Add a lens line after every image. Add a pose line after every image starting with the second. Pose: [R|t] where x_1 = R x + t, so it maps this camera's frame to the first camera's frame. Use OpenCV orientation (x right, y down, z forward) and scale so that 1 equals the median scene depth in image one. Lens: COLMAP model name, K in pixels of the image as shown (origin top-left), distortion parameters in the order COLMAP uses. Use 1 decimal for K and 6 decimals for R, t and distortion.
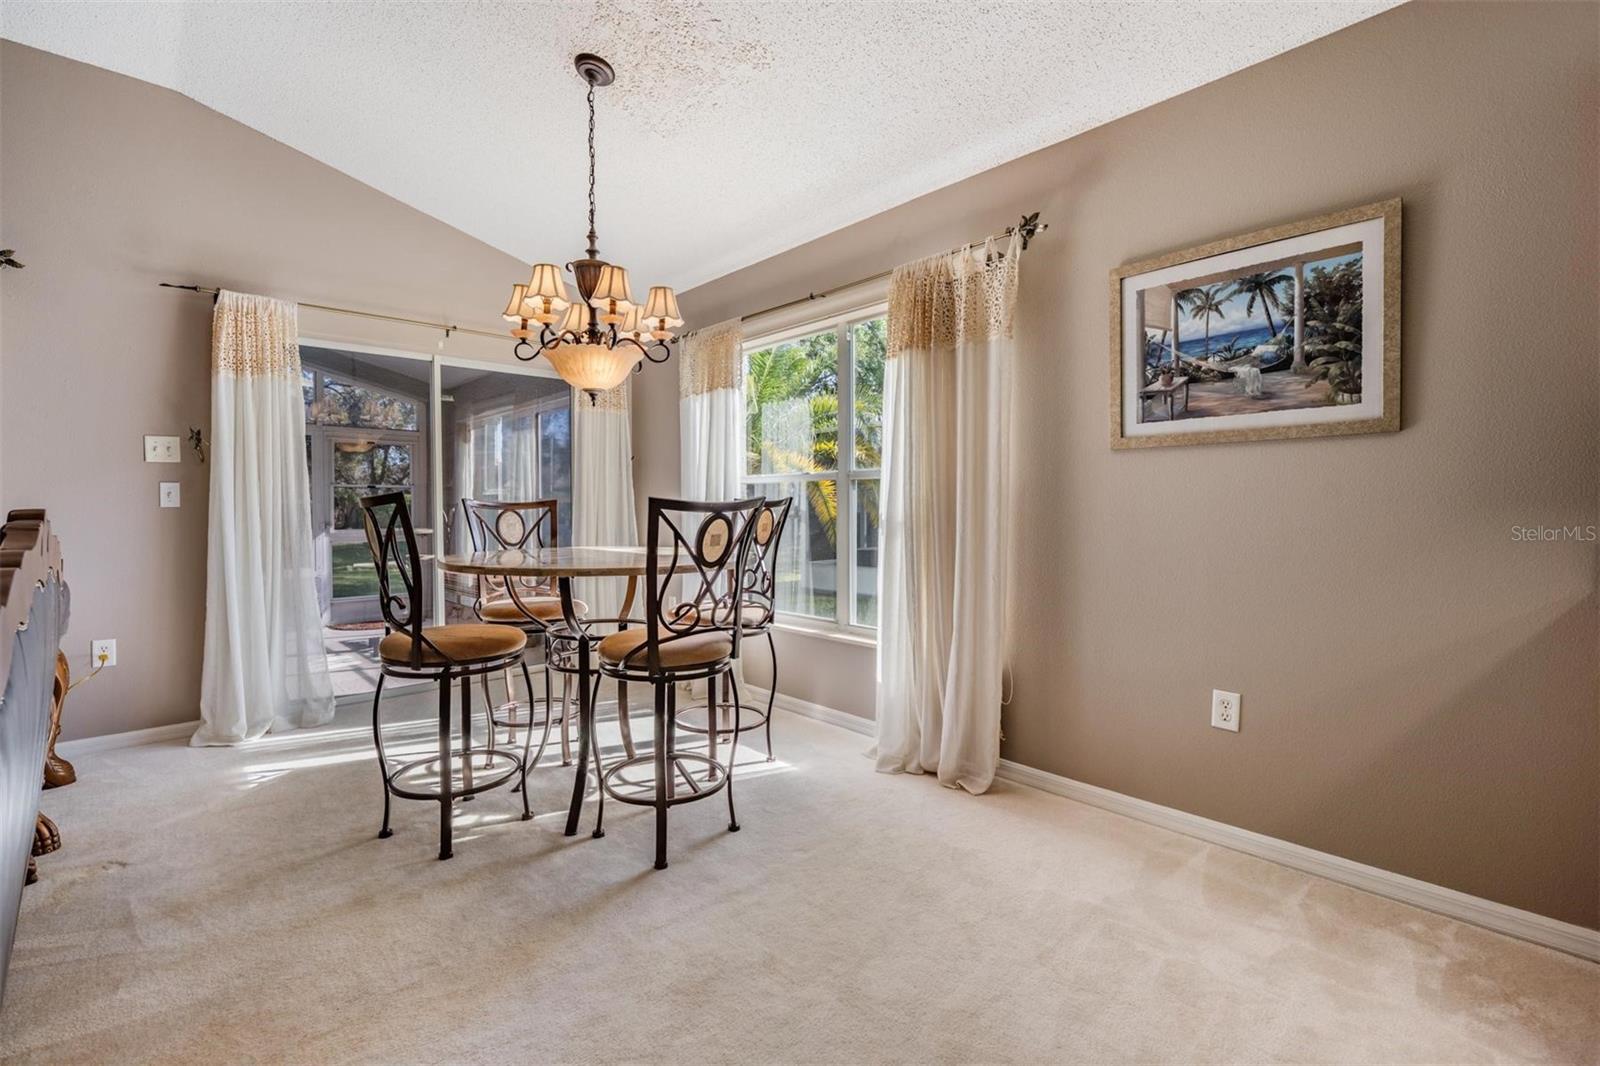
lens RADIAL K [[702.8, 0, 795.6], [0, 702.8, 519.2], [0, 0, 1]] dist [-0.000850, -0.000068]
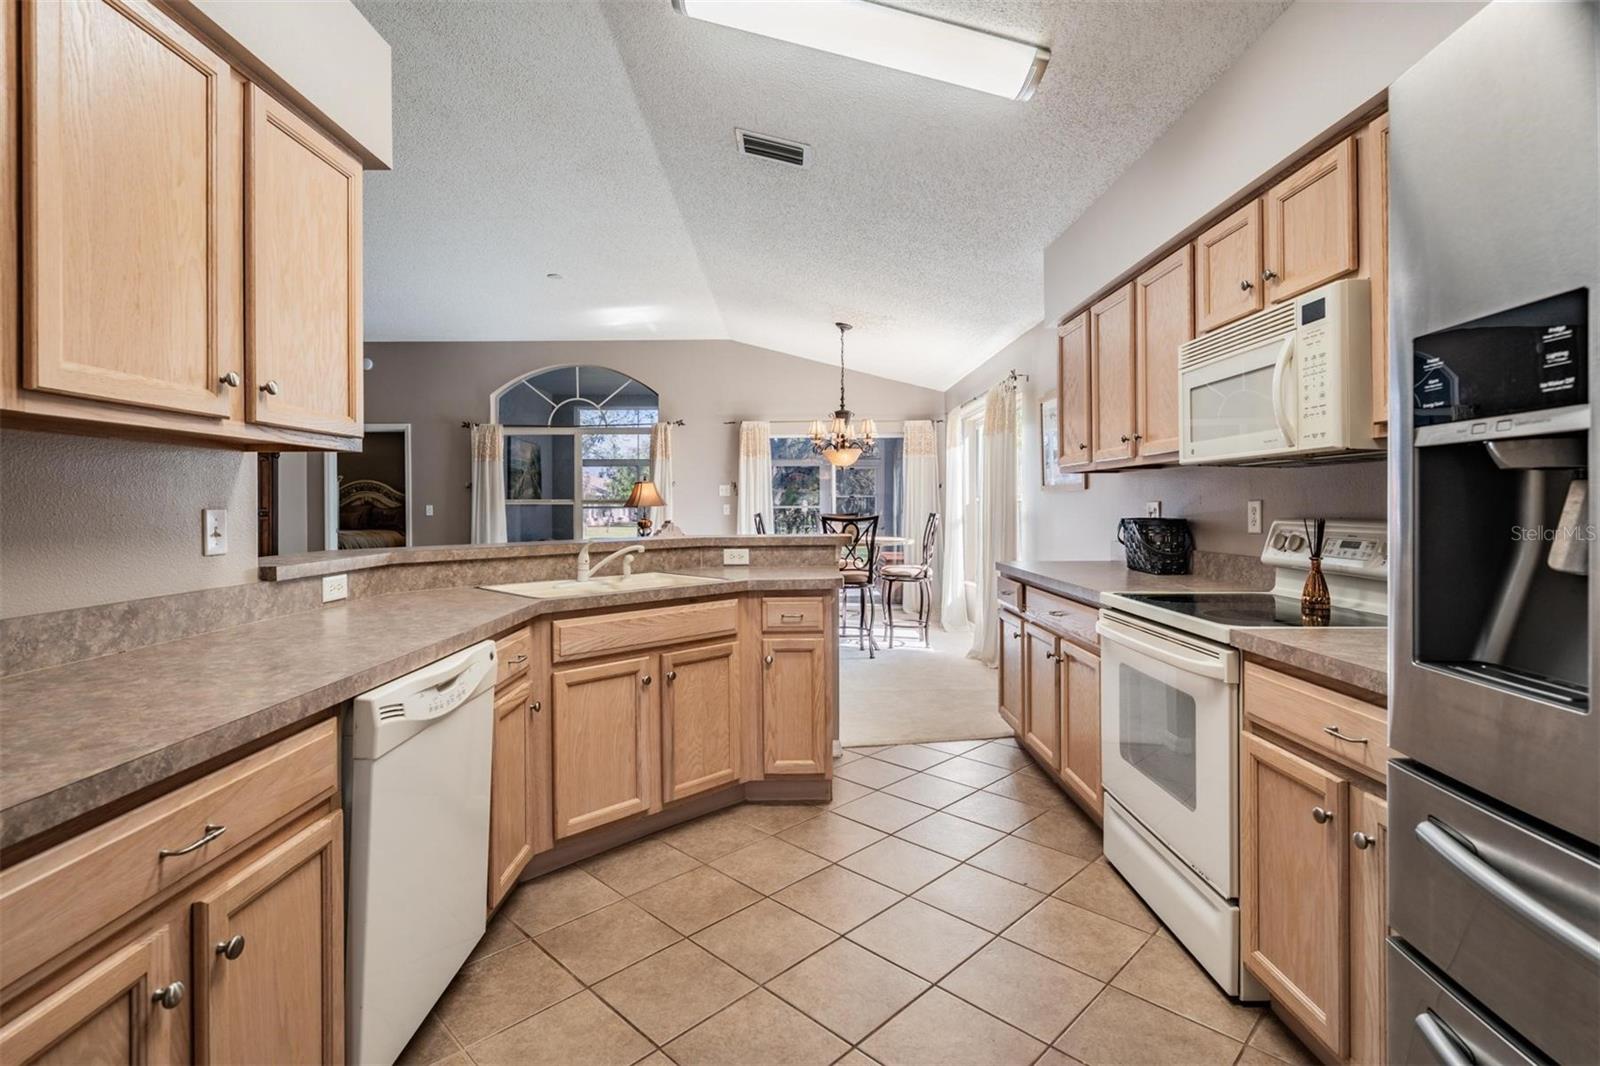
lens RADIAL K [[774.5, 0, 793.3], [0, 774.5, 508.2], [0, 0, 1]] dist [0.001267, -0.000514]
pose [[0.731361, 0.003959, -0.681979, 1.502671], [-0.009205, 0.999949, -0.004066, -0.043292], [0.681928, 0.009251, 0.731360, -1.079473]]
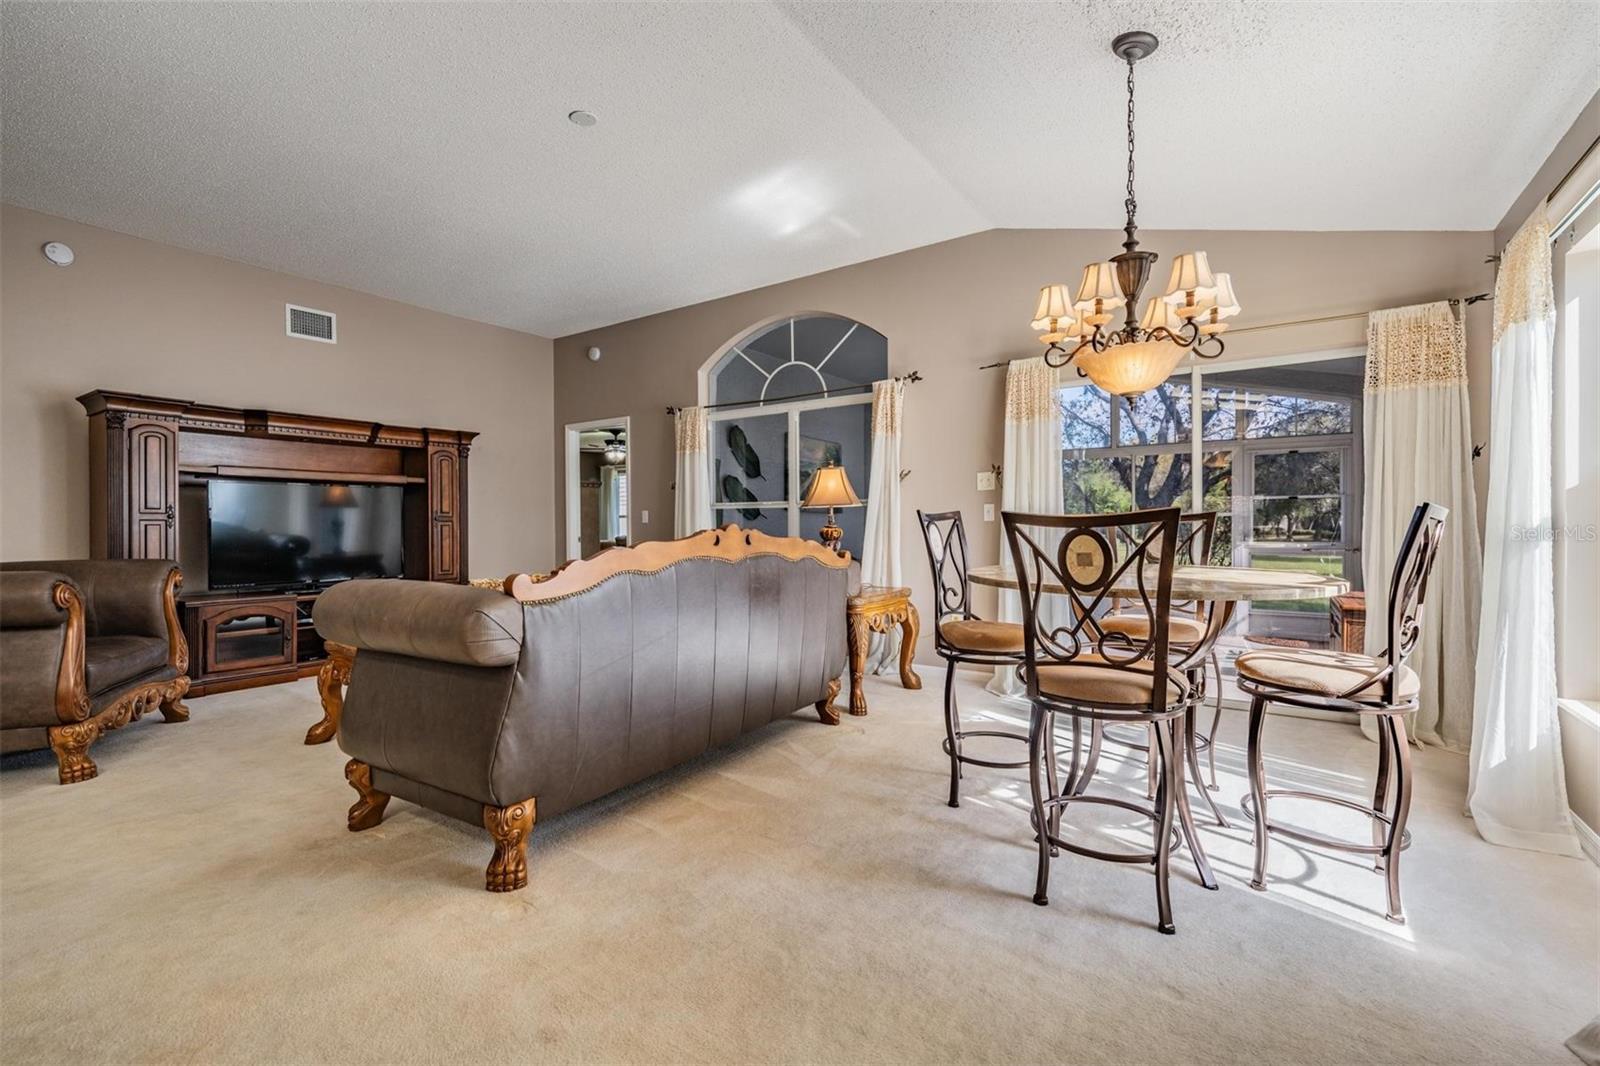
lens RADIAL K [[700.0, 0, 794.2], [0, 700.0, 529.8], [0, 0, 1]] dist [0.000245, -0.000119]
pose [[0.211911, 0.010589, -0.977232, 0.599372], [-0.011384, 0.999900, 0.008366, -0.009175], [0.977223, 0.009352, 0.212011, 0.435032]]
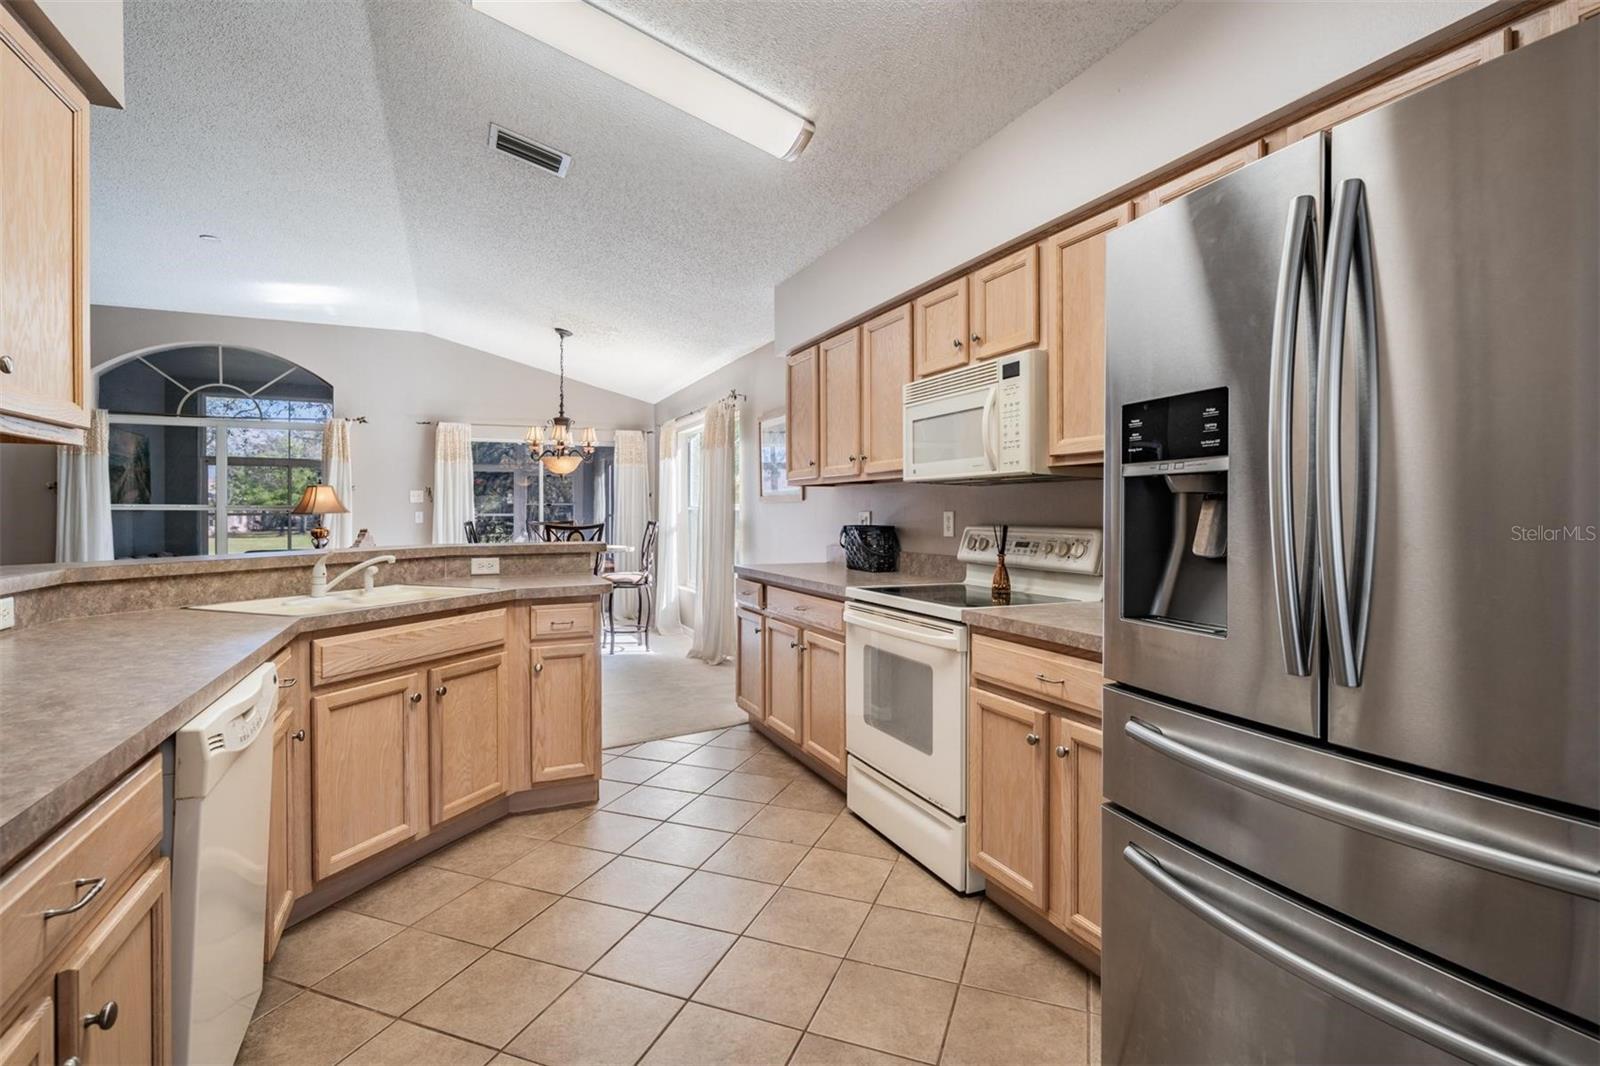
lens RADIAL K [[764.9, 0, 800.4], [0, 764.9, 520.5], [0, 0, 1]] dist [0.000993, -0.000194]
pose [[0.946466, 0.008214, -0.322698, 1.412349], [-0.009785, 0.999947, -0.003245, -0.040507], [0.322654, 0.006229, 0.946496, -1.229424]]
